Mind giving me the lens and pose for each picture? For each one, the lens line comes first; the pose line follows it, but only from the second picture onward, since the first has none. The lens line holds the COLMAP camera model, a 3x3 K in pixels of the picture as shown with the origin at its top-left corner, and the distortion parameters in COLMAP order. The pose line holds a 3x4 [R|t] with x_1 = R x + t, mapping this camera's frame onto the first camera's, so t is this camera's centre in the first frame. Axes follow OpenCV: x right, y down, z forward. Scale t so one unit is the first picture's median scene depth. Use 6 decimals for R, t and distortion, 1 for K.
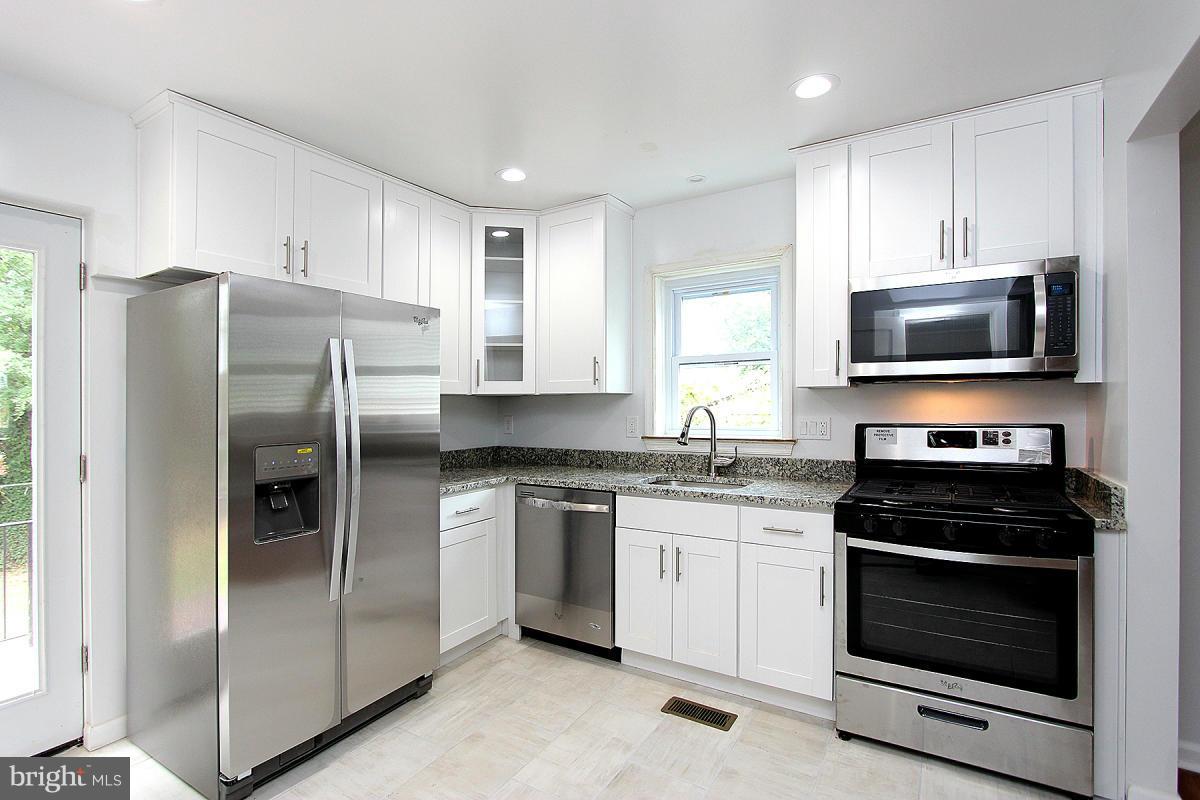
lens RADIAL K [[572.7, 0, 592.6], [0, 572.7, 401.6], [0, 0, 1]] dist [-0.015927, 0.002483]
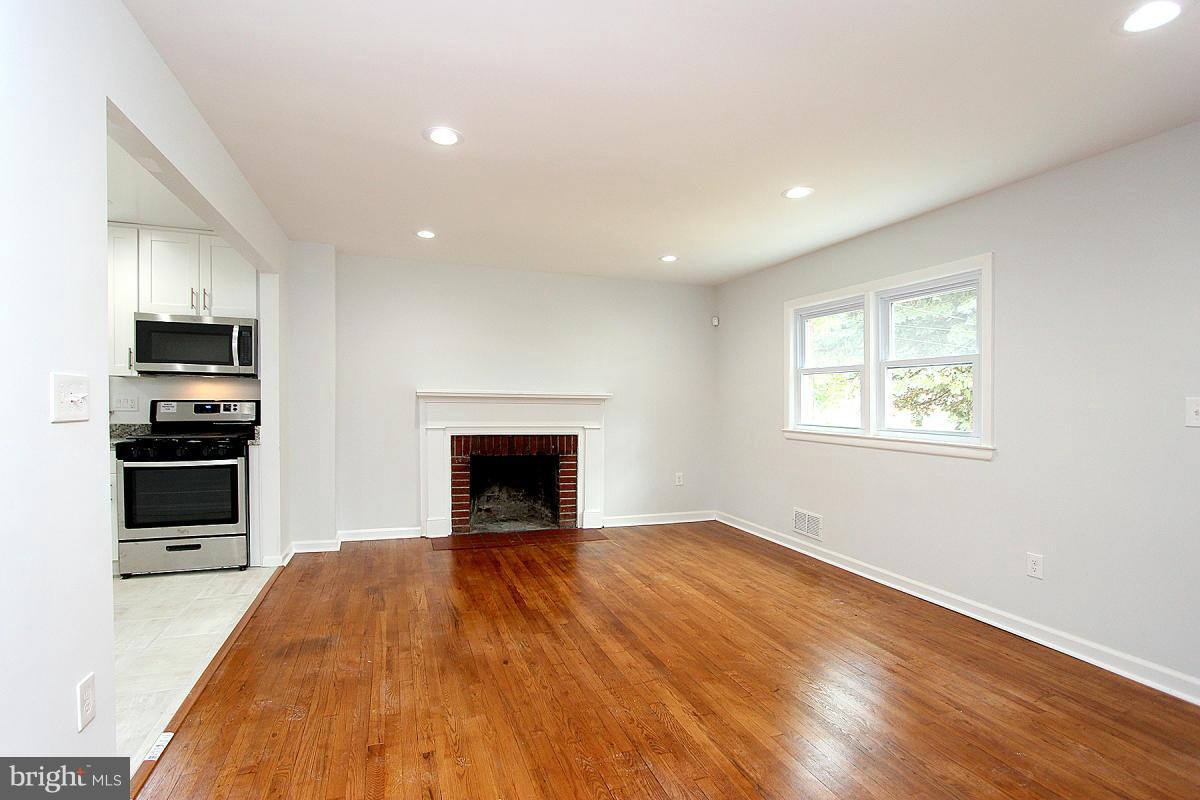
lens RADIAL K [[561.3, 0, 581.8], [0, 561.3, 415.3], [0, 0, 1]] dist [-0.020574, 0.001870]
pose [[0.632270, -0.002811, 0.774743, 0.014429], [-0.020506, 0.999582, 0.020362, 0.024864], [-0.774477, -0.028761, 0.631948, -0.947739]]
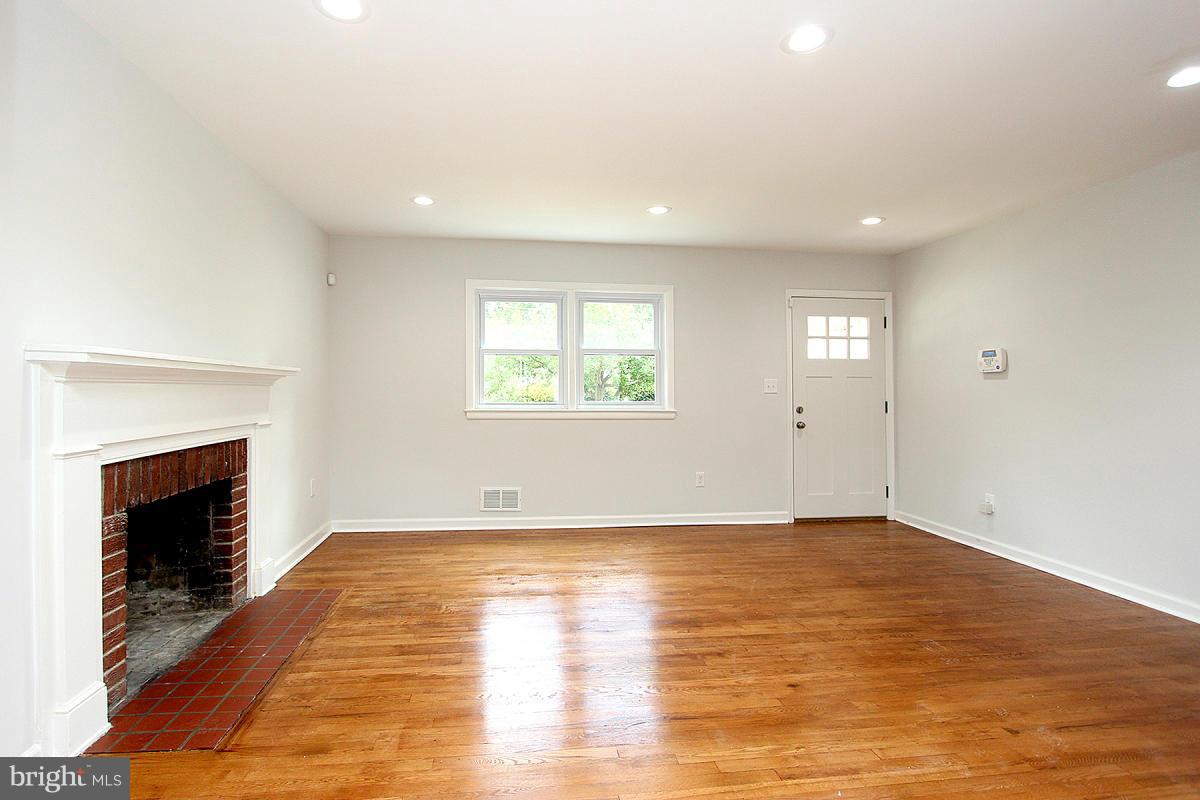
lens RADIAL K [[572.7, 0, 564.4], [0, 572.7, 395.8], [0, 0, 1]] dist [-0.015927, 0.002483]
pose [[-0.624024, -0.001321, 0.781404, 0.242772], [-0.000255, 0.999999, 0.001487, 0.047390], [-0.781405, 0.000729, -0.624024, 0.604180]]
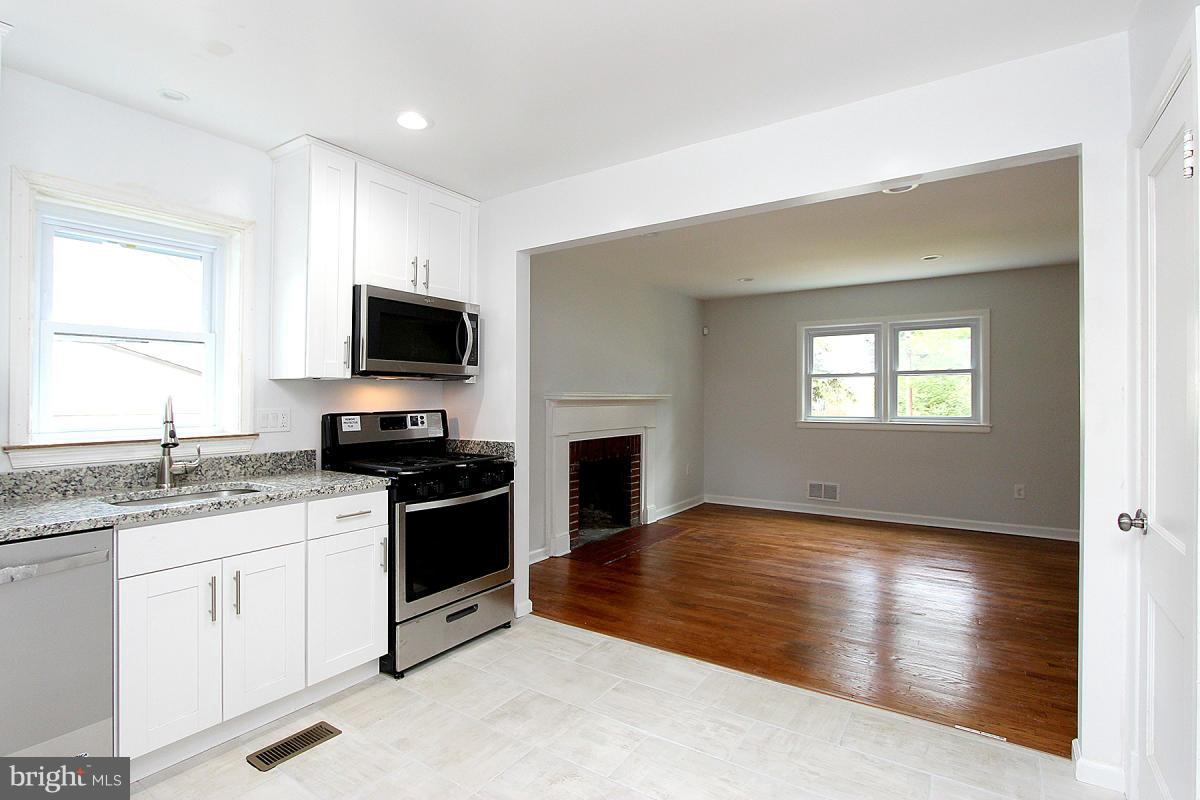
lens RADIAL K [[572.7, 0, 590.4], [0, 572.7, 400.0], [0, 0, 1]] dist [-0.015927, 0.002483]
pose [[0.050085, 0.008007, 0.998713, -0.602371], [0.001684, 0.999966, -0.008102, 0.022588], [-0.998744, 0.002088, 0.050069, 0.455096]]
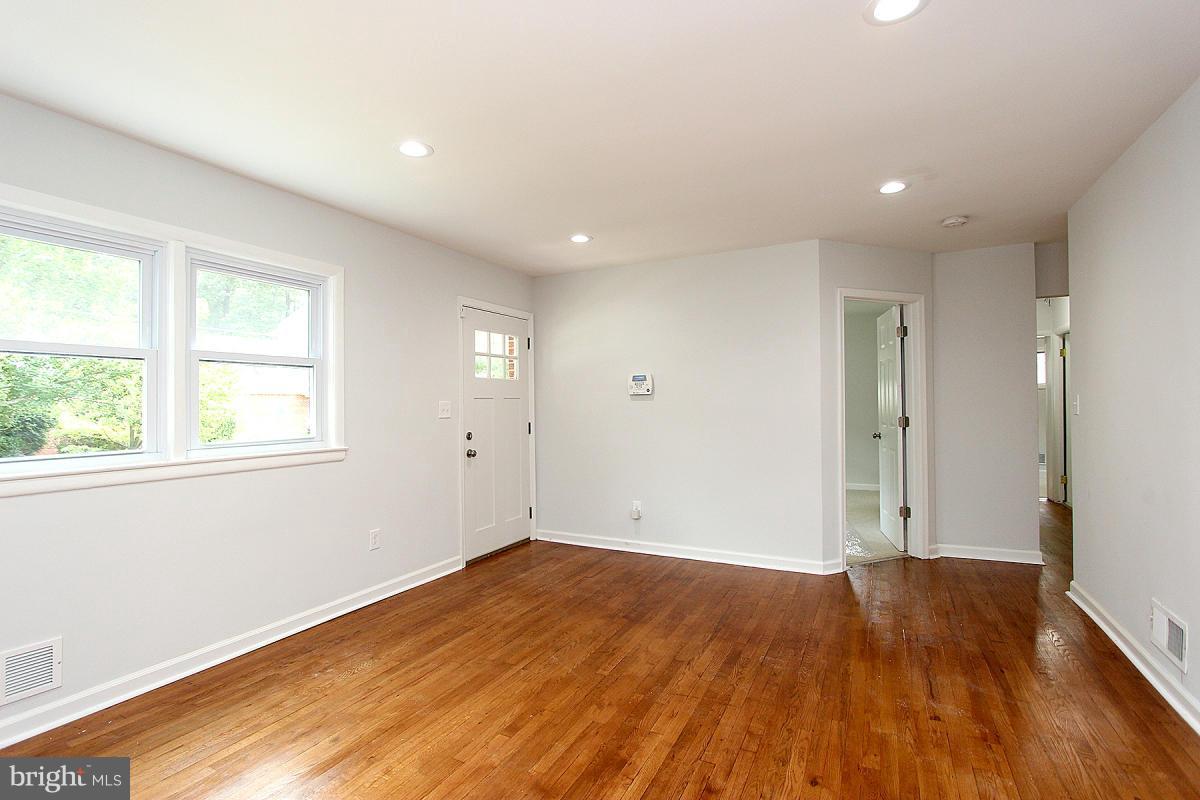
lens RADIAL K [[561.3, 0, 591.1], [0, 561.3, 408.2], [0, 0, 1]] dist [-0.020574, 0.001870]
pose [[-0.996418, 0.022089, -0.081626, 1.036058], [0.021521, 0.999738, 0.007832, 0.010151], [0.081778, 0.006047, -0.996632, 0.455874]]
